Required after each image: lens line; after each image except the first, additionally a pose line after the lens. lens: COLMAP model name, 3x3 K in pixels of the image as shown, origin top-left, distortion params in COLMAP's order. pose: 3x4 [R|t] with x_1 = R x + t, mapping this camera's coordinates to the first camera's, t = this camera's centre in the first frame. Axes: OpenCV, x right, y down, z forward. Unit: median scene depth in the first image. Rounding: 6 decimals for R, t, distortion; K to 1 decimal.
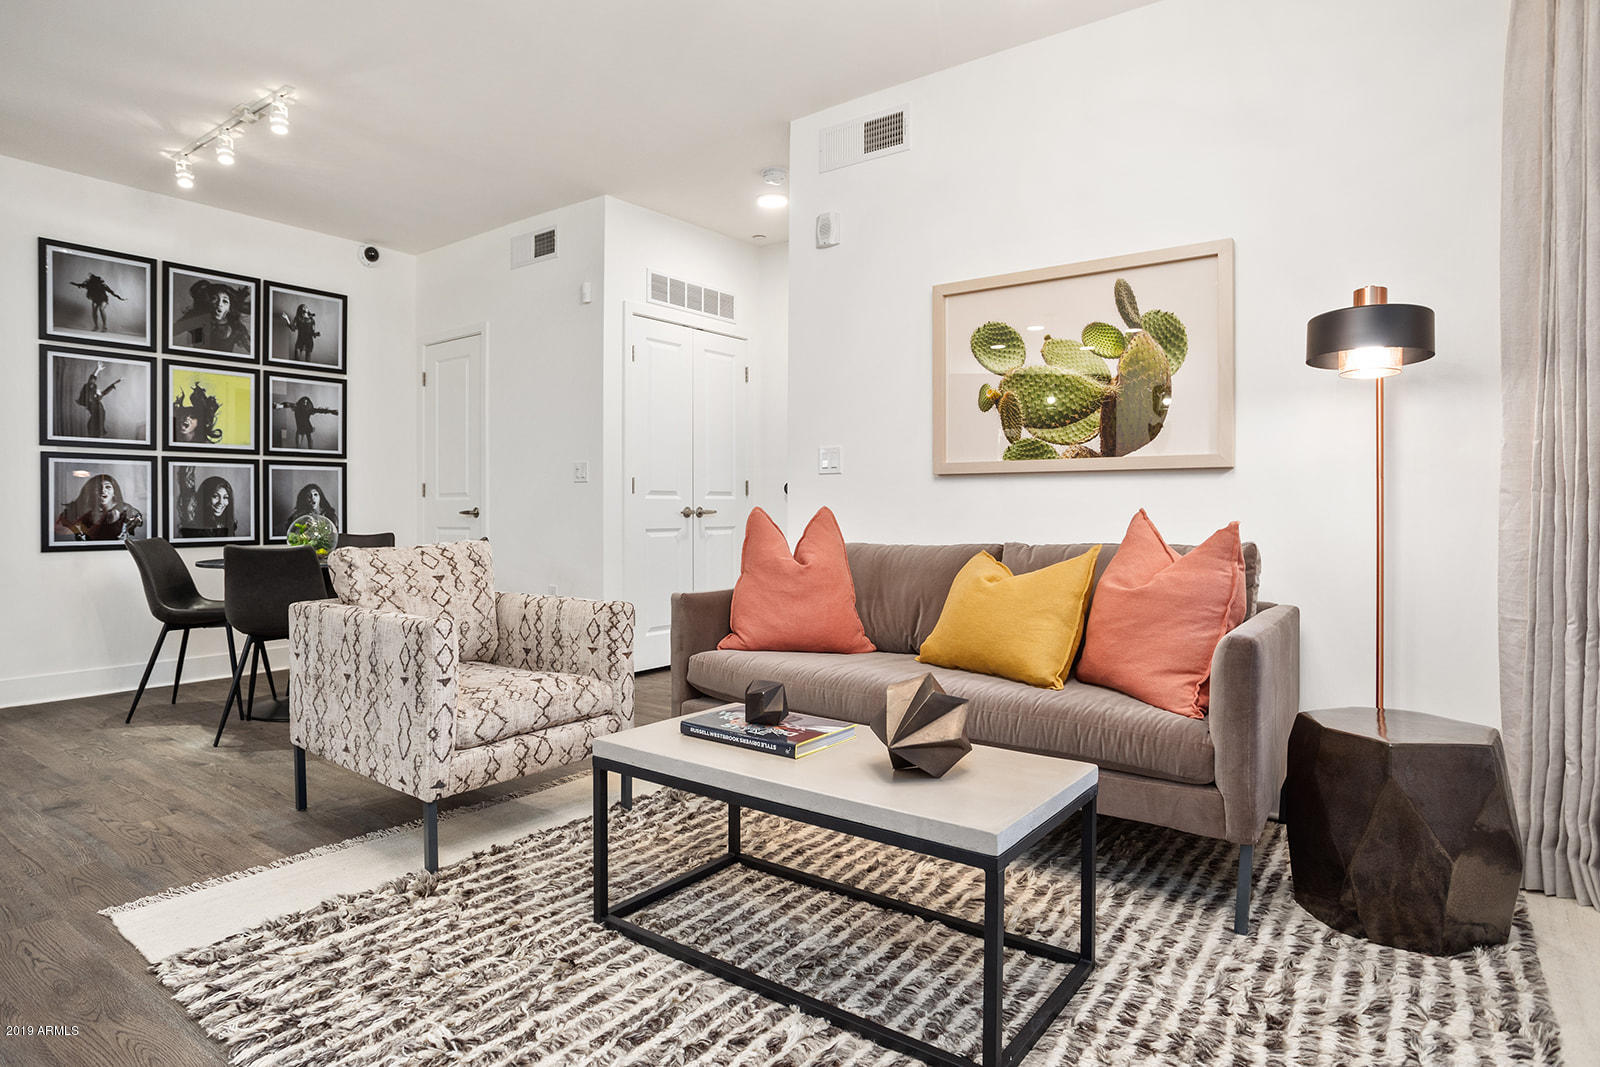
lens RADIAL K [[891.9, 0, 800.1], [0, 891.9, 511.3], [0, 0, 1]] dist [-0.061260, 0.037400]
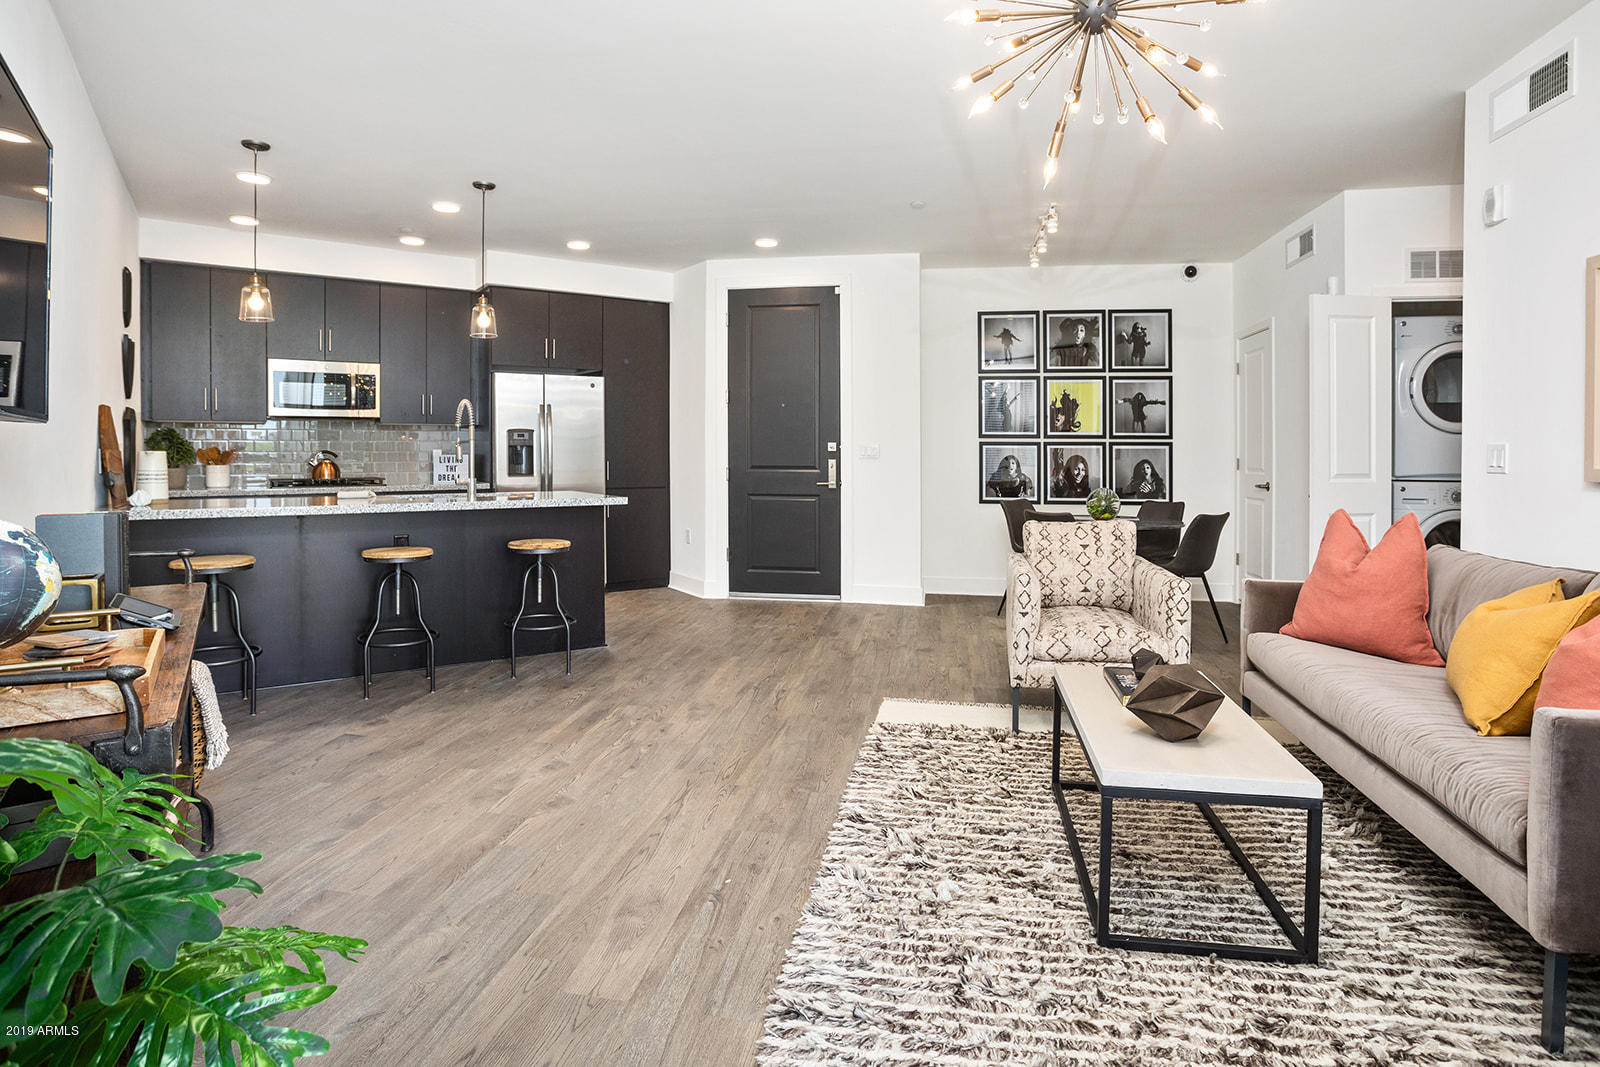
lens RADIAL K [[849.0, 0, 800.7], [0, 849.0, 465.4], [0, 0, 1]] dist [-0.002839, 0.000906]
pose [[0.454627, 0.017387, -0.890512, 0.392551], [-0.003860, 0.999839, 0.017551, -0.050679], [0.890673, -0.004542, 0.454621, -0.026227]]
